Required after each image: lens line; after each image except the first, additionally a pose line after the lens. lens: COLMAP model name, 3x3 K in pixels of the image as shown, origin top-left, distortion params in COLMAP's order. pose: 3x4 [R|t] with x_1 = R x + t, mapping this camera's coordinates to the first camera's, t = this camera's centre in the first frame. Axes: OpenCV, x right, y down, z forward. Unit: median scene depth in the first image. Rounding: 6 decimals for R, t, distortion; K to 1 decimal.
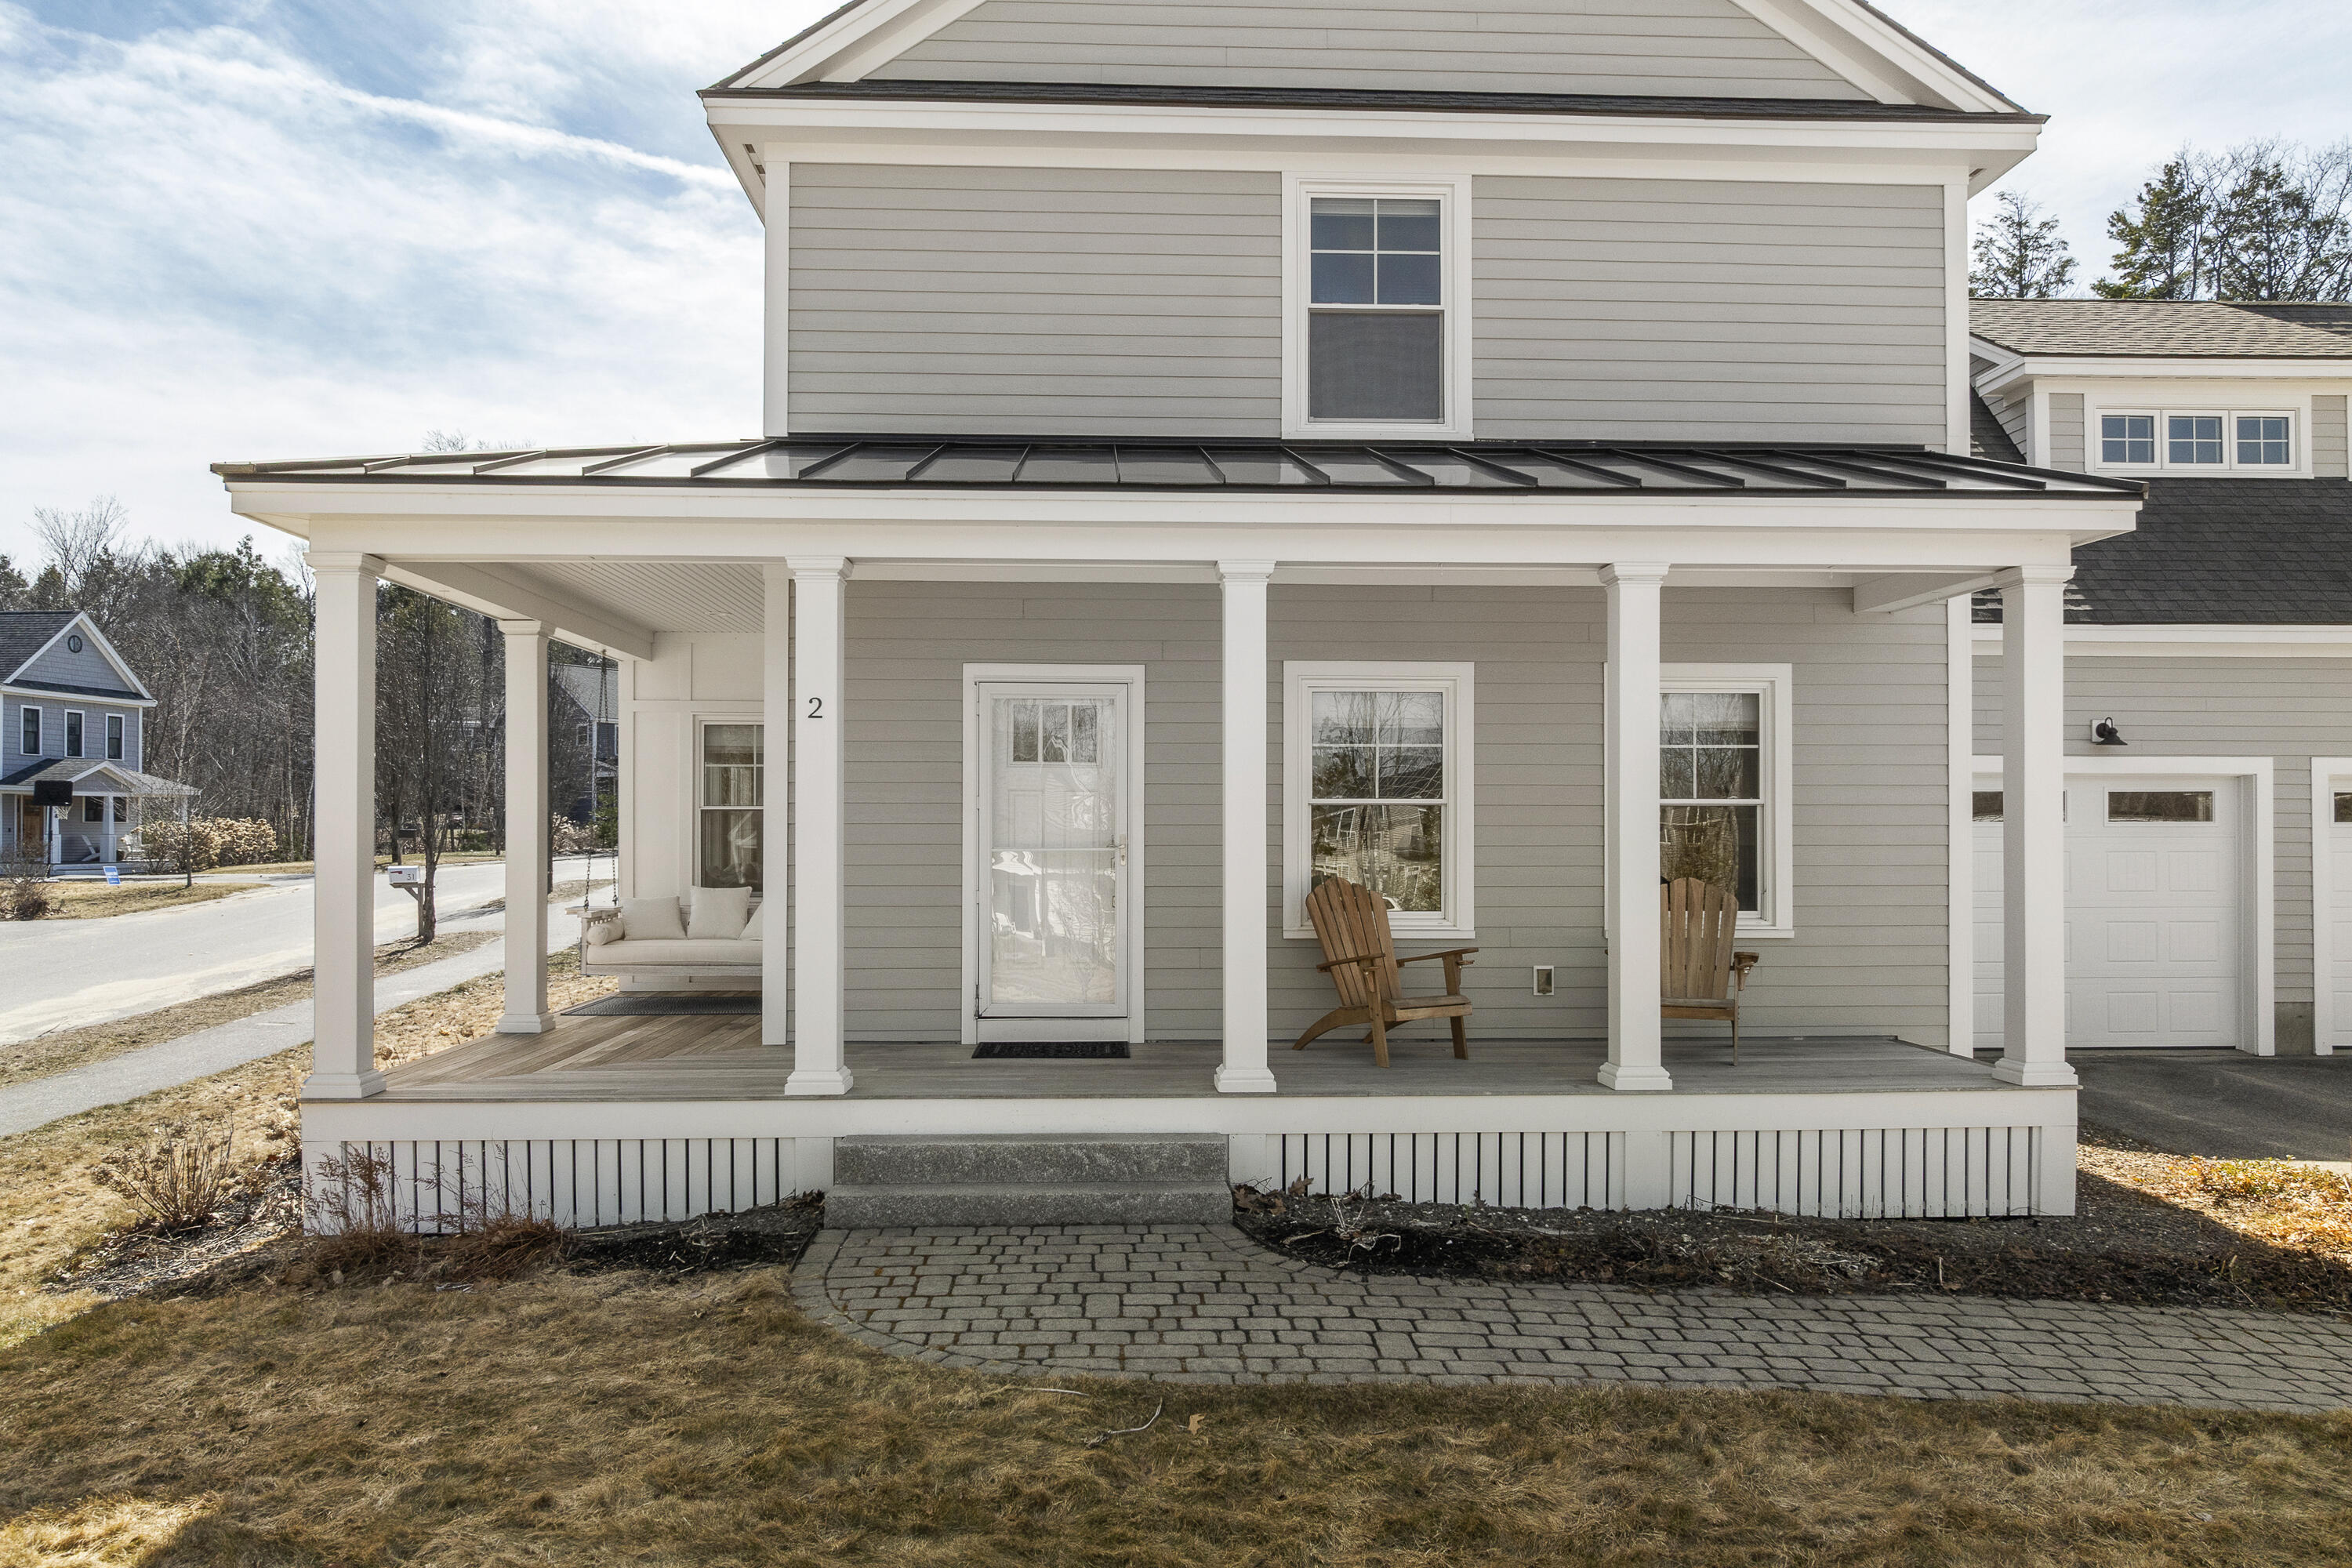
lens RADIAL K [[1625.7, 0, 1172.6], [0, 1625.7, 823.1], [0, 0, 1]] dist [-0.000316, -0.001418]
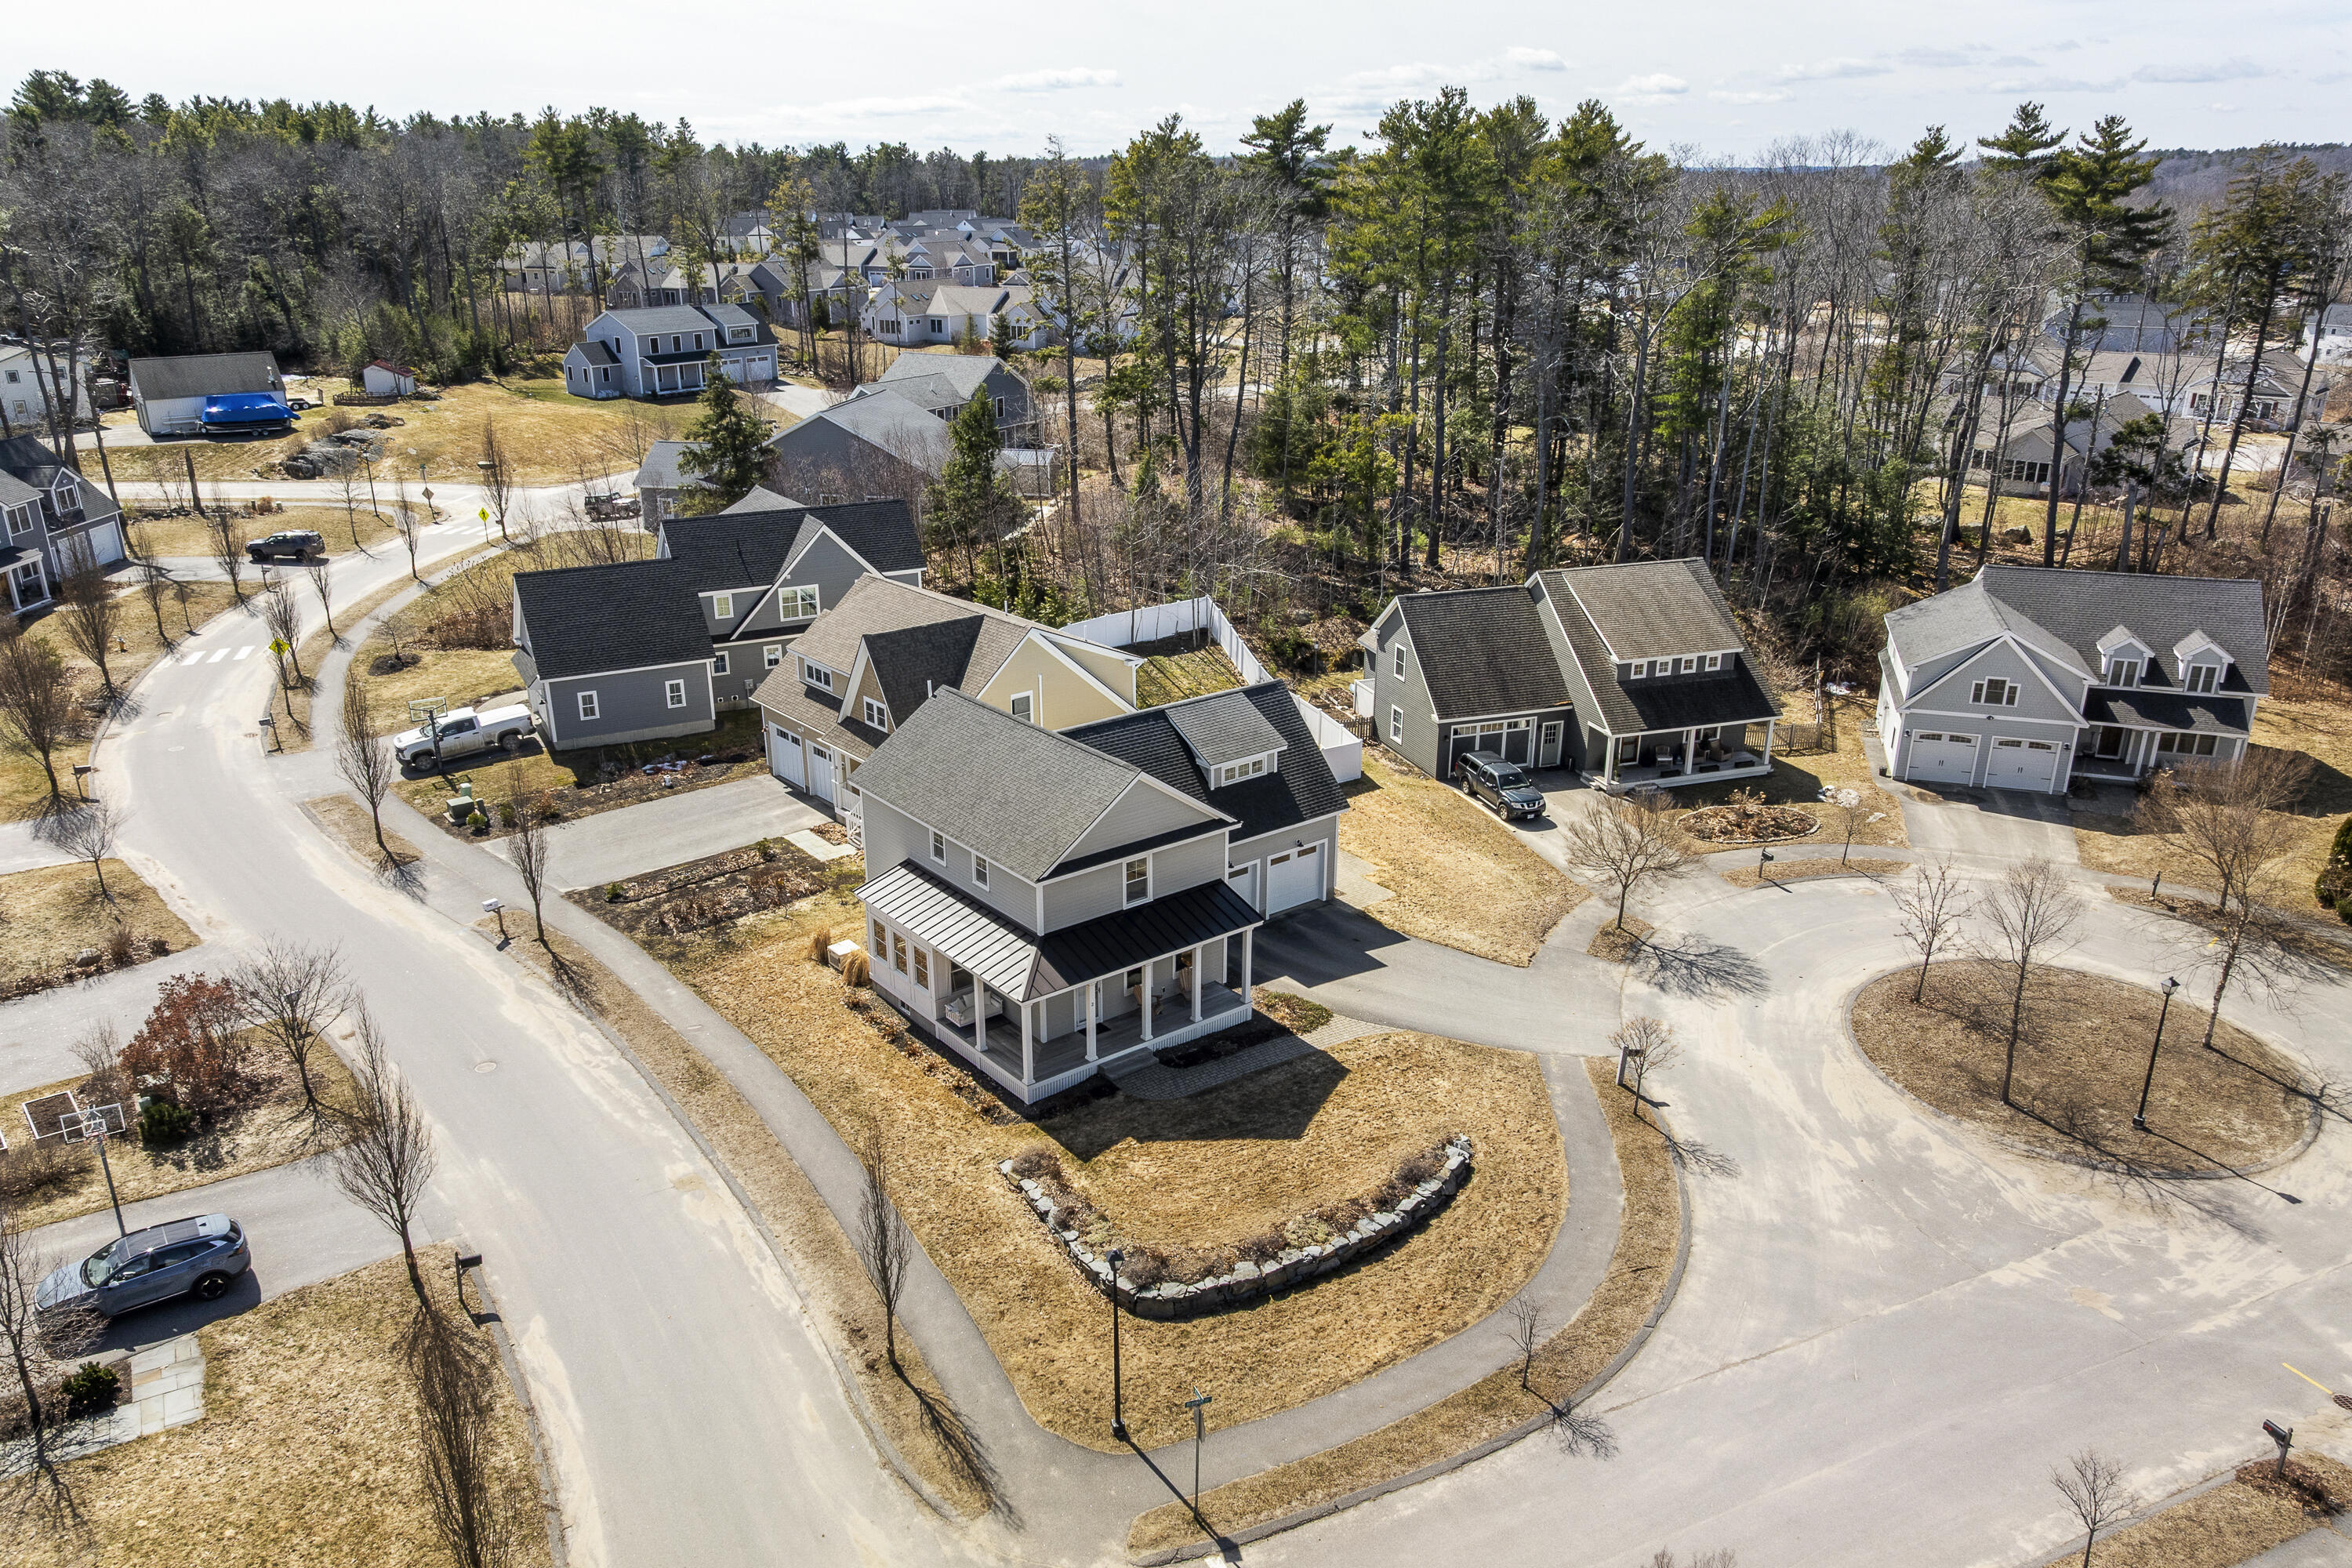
lens RADIAL K [[1632.5, 0, 1172.1], [0, 1632.5, 827.9], [0, 0, 1]] dist [0.000811, -0.003647]
pose [[0.816867, -0.212766, 0.536152, -2.536997], [0.001577, 0.930307, 0.366780, -2.390467], [-0.576824, -0.298765, 0.760272, -2.969310]]
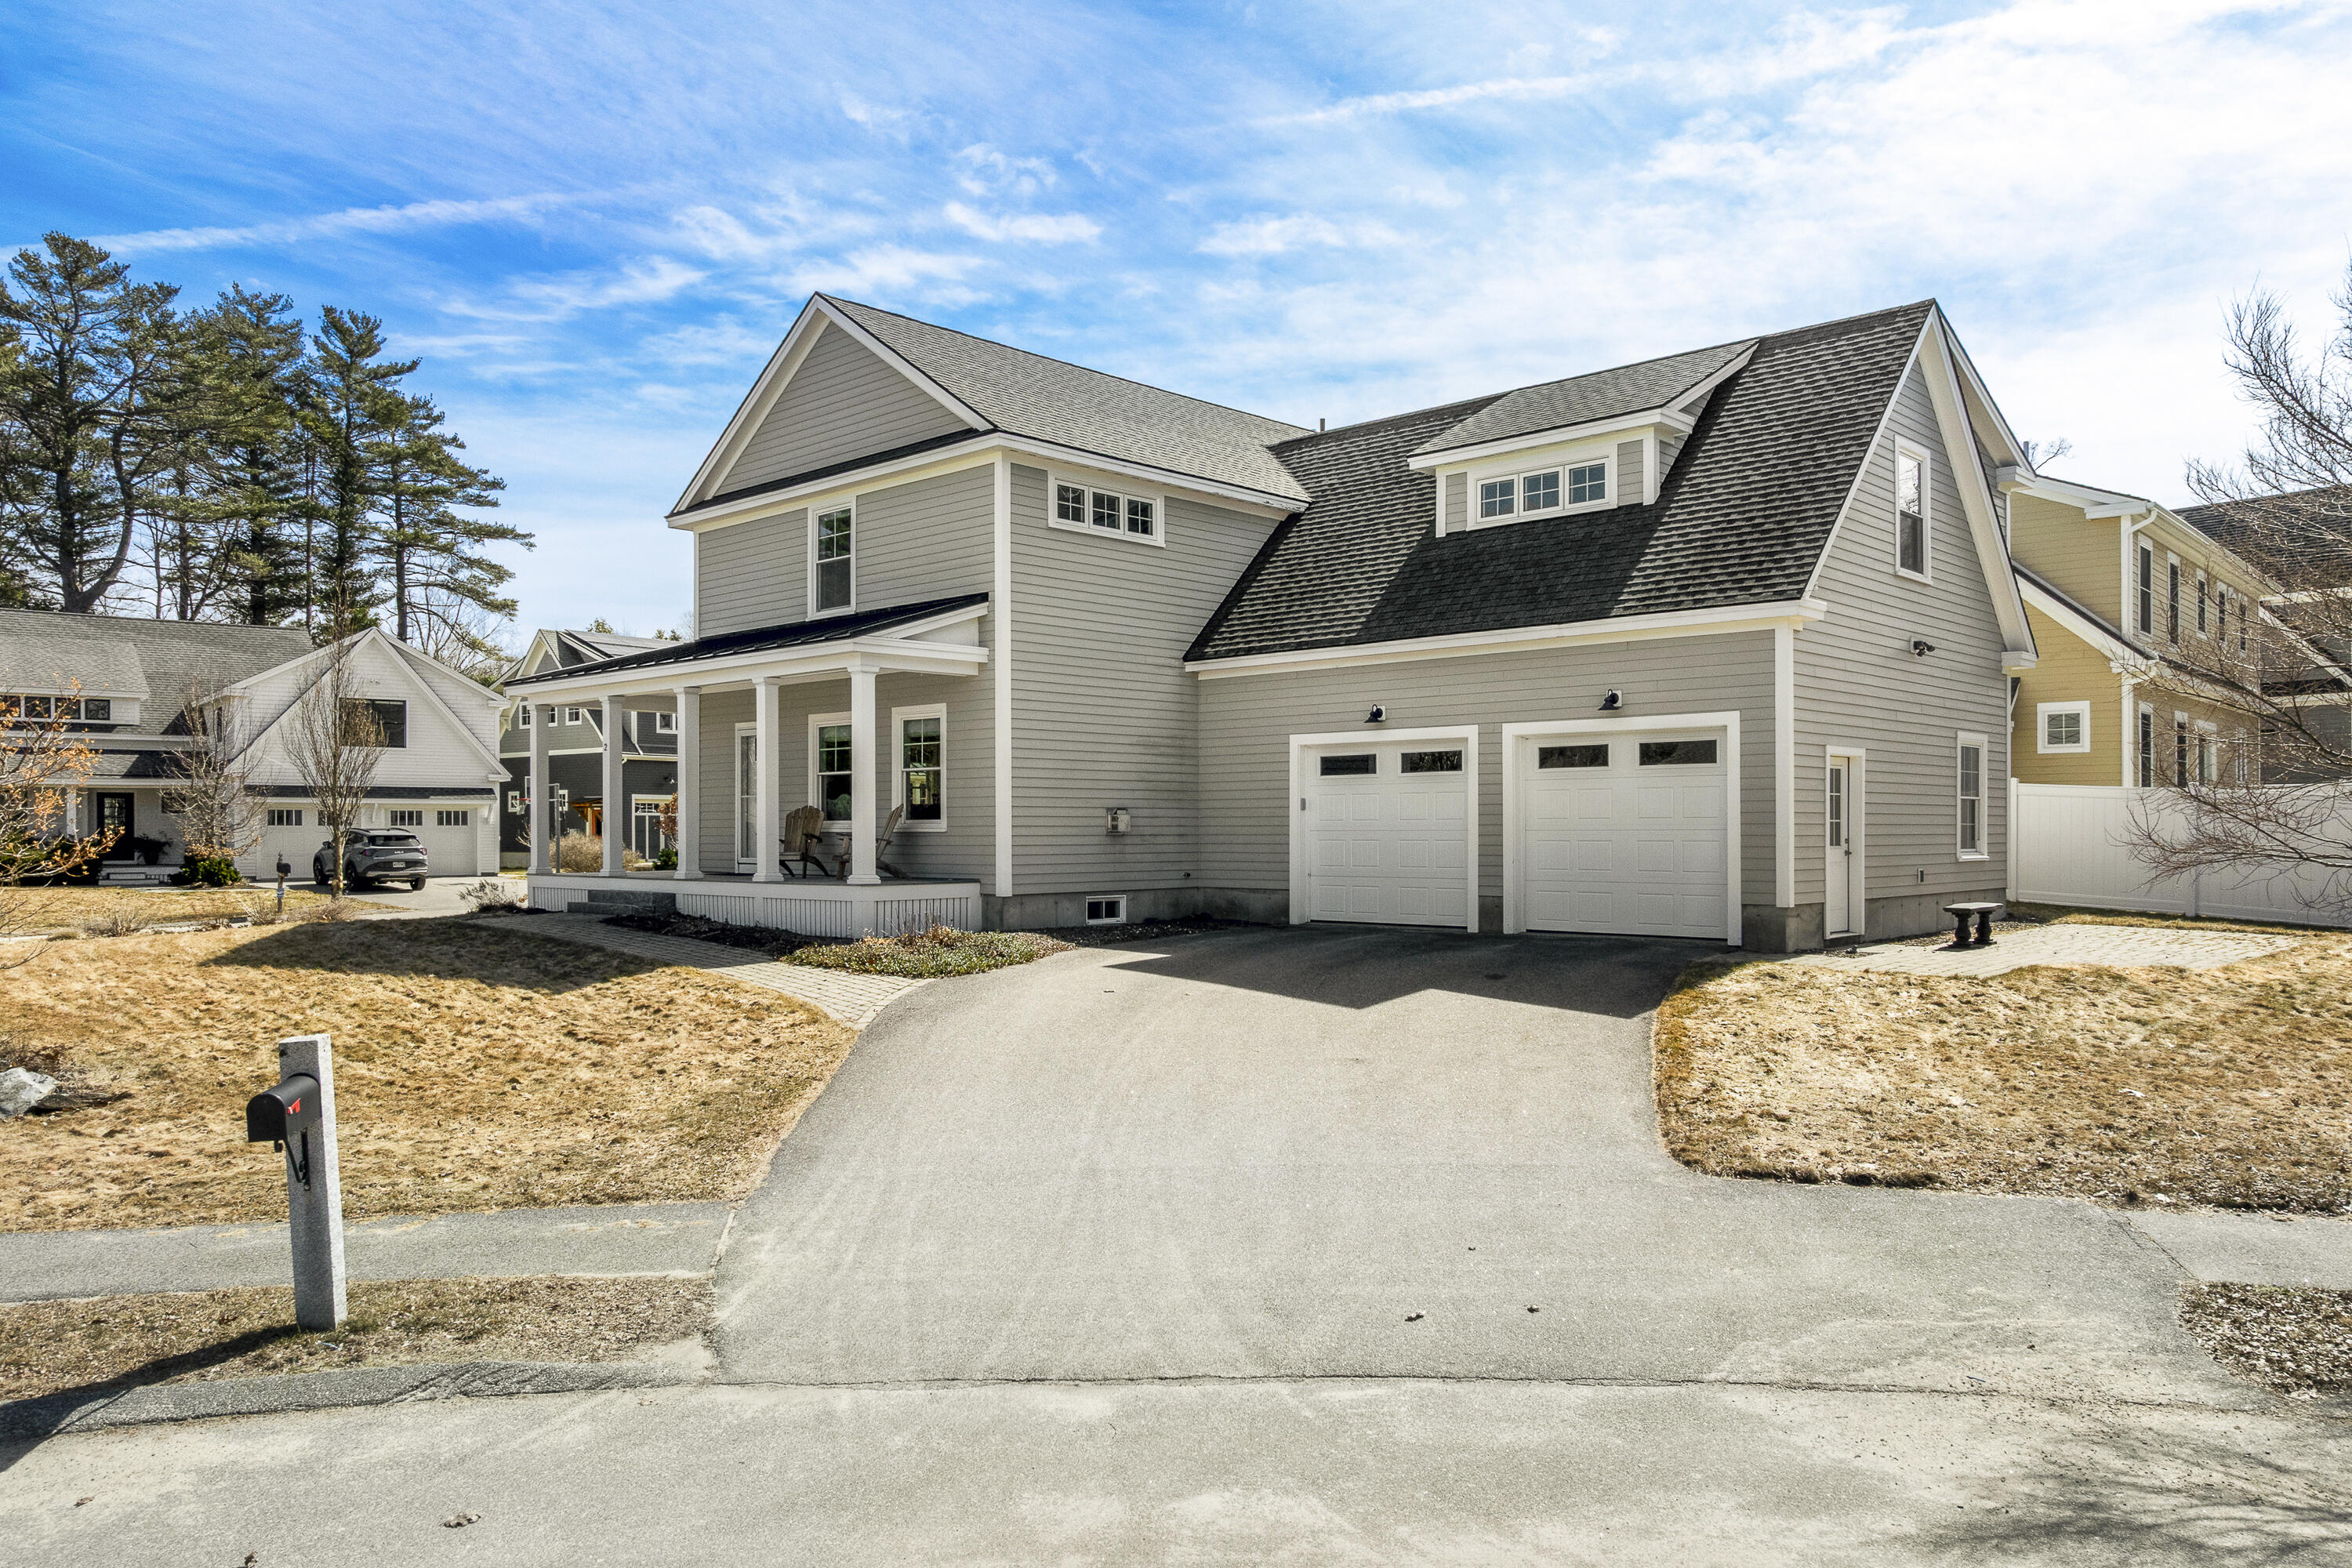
lens RADIAL K [[1632.5, 0, 1172.1], [0, 1632.5, 827.9], [0, 0, 1]] dist [0.000811, -0.003647]
pose [[0.692808, -0.003907, -0.721111, 2.171556], [0.005992, 0.999982, 0.000340, 0.068221], [0.721097, -0.004557, 0.692819, -0.269046]]
